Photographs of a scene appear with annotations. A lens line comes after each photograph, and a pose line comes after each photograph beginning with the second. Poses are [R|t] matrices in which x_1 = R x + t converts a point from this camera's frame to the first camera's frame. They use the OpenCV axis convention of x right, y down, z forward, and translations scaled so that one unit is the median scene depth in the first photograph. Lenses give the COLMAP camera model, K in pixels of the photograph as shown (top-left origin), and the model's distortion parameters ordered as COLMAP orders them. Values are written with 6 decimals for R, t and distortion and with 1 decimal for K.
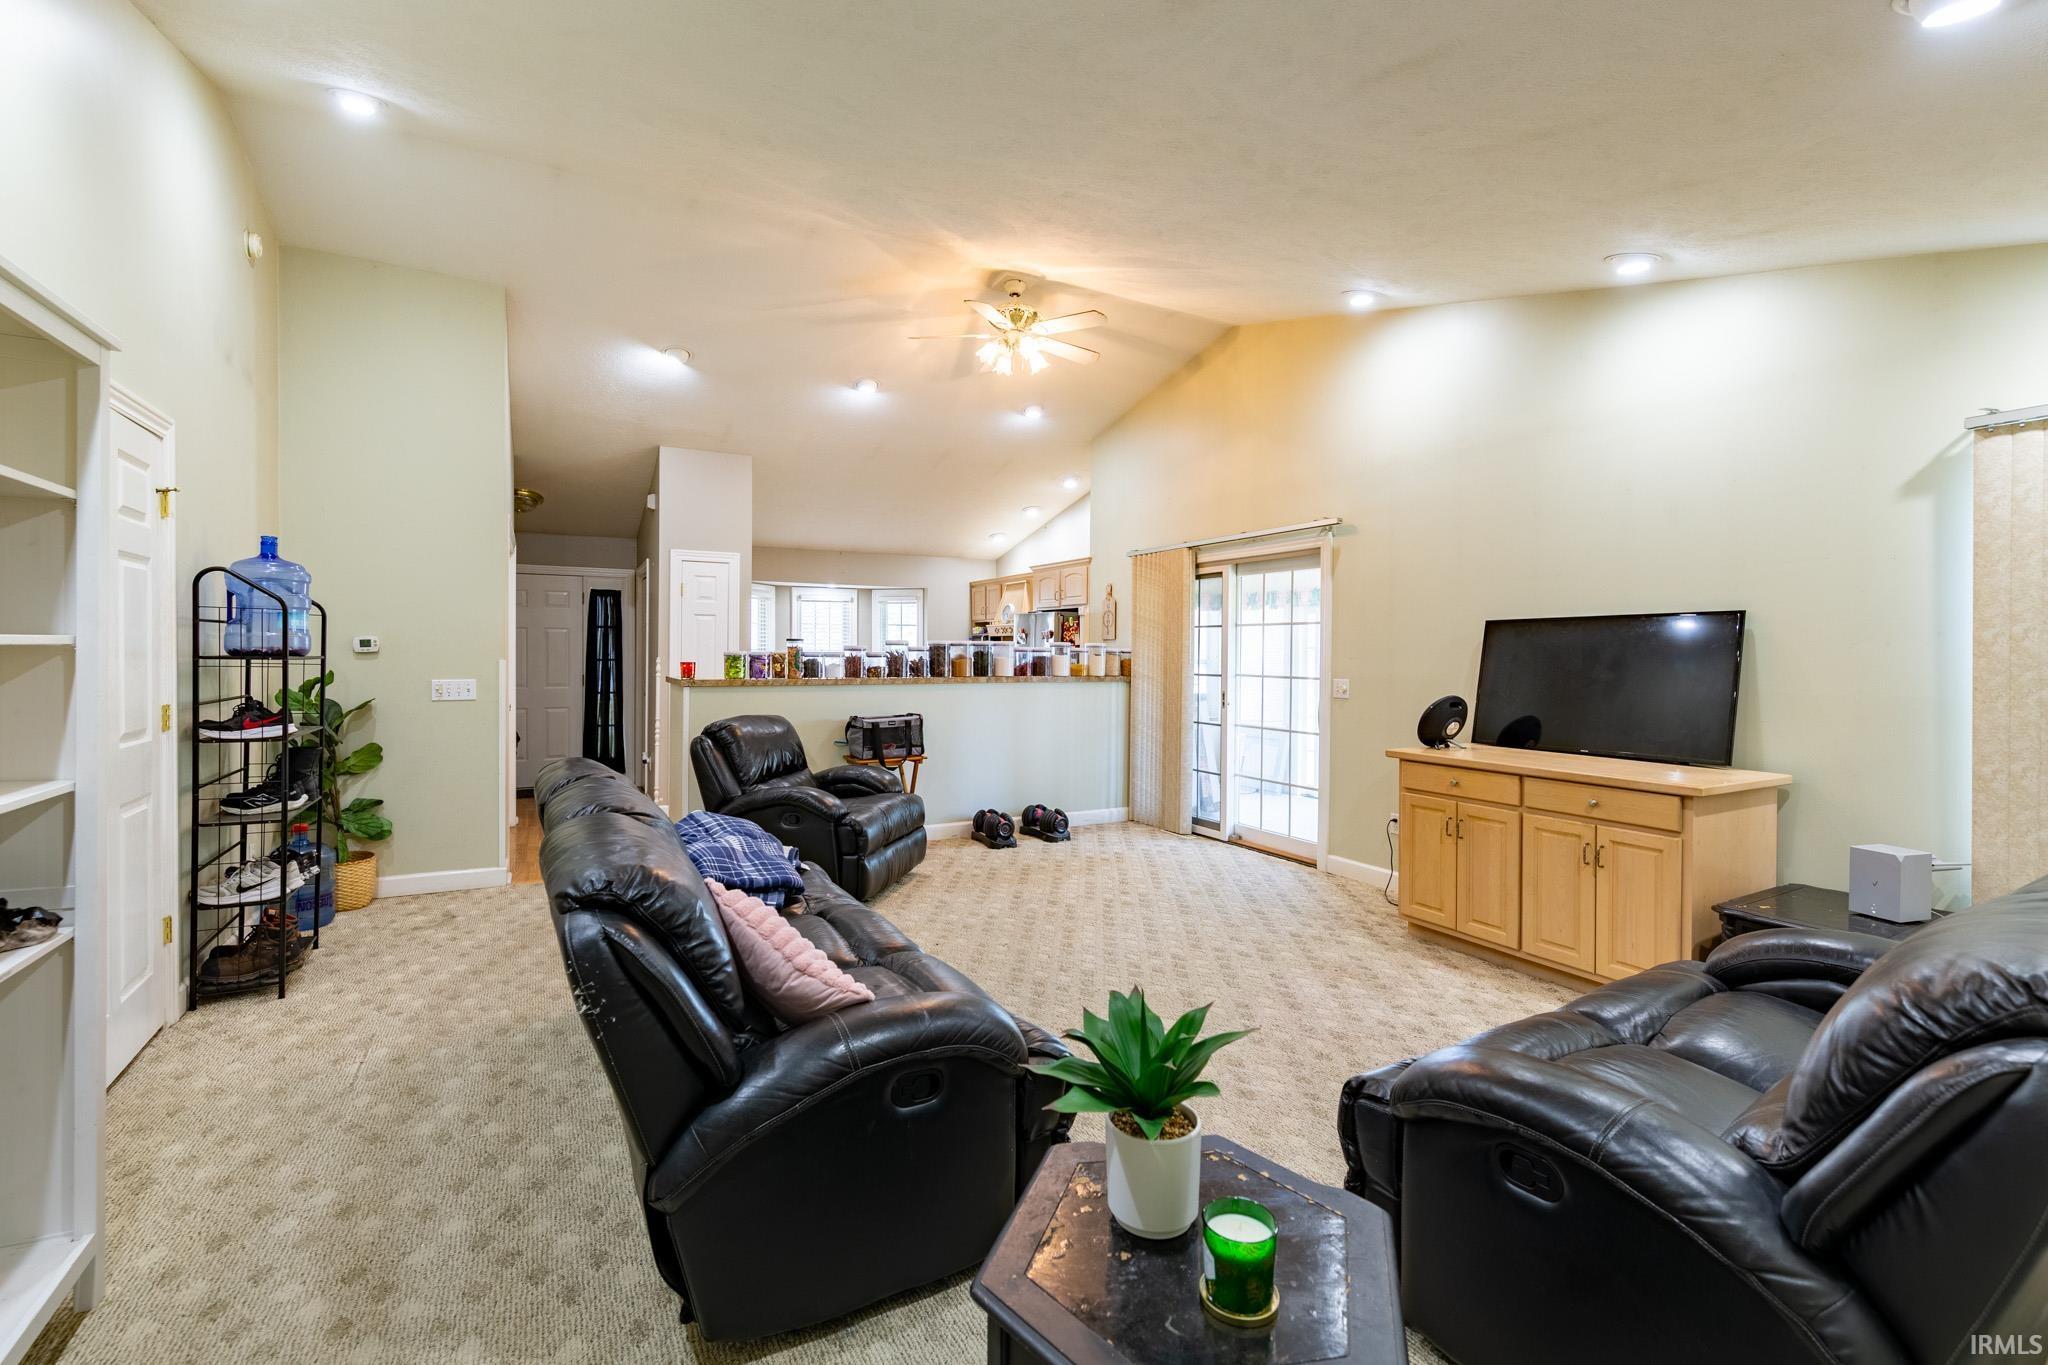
lens RADIAL K [[888.1, 0, 1021.7], [0, 888.1, 677.6], [0, 0, 1]] dist [0.002584, 0.000329]
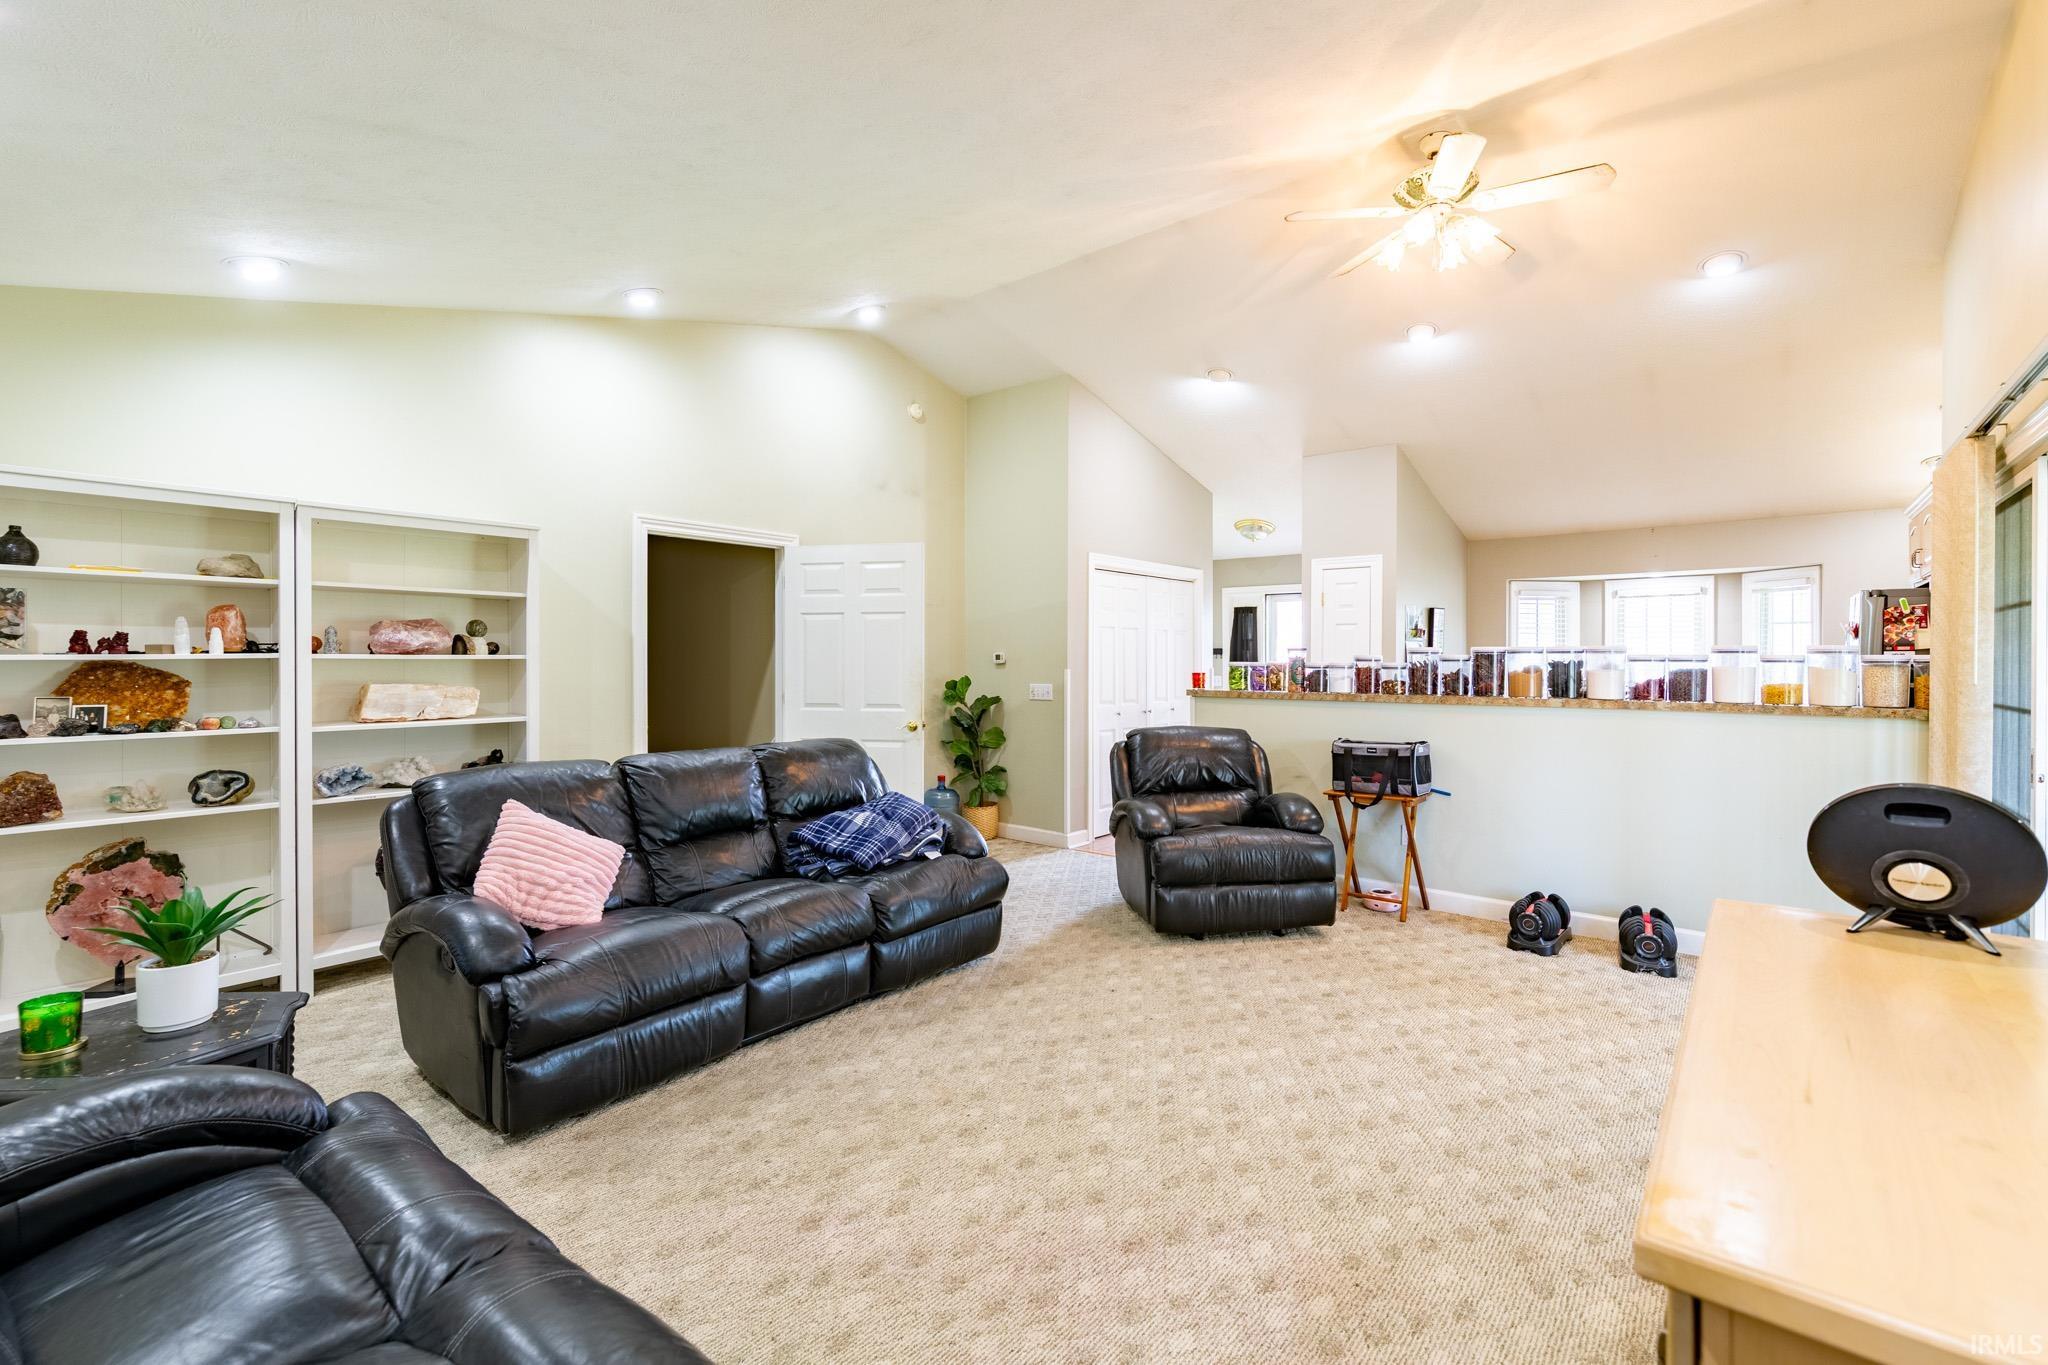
lens RADIAL K [[888.1, 0, 1021.7], [0, 888.1, 677.6], [0, 0, 1]] dist [0.002584, 0.000329]
pose [[0.373715, 0.012696, -0.927456, 0.485794], [-0.026654, 0.999640, 0.002943, -0.009080], [0.927160, 0.023621, 0.373919, 0.404680]]
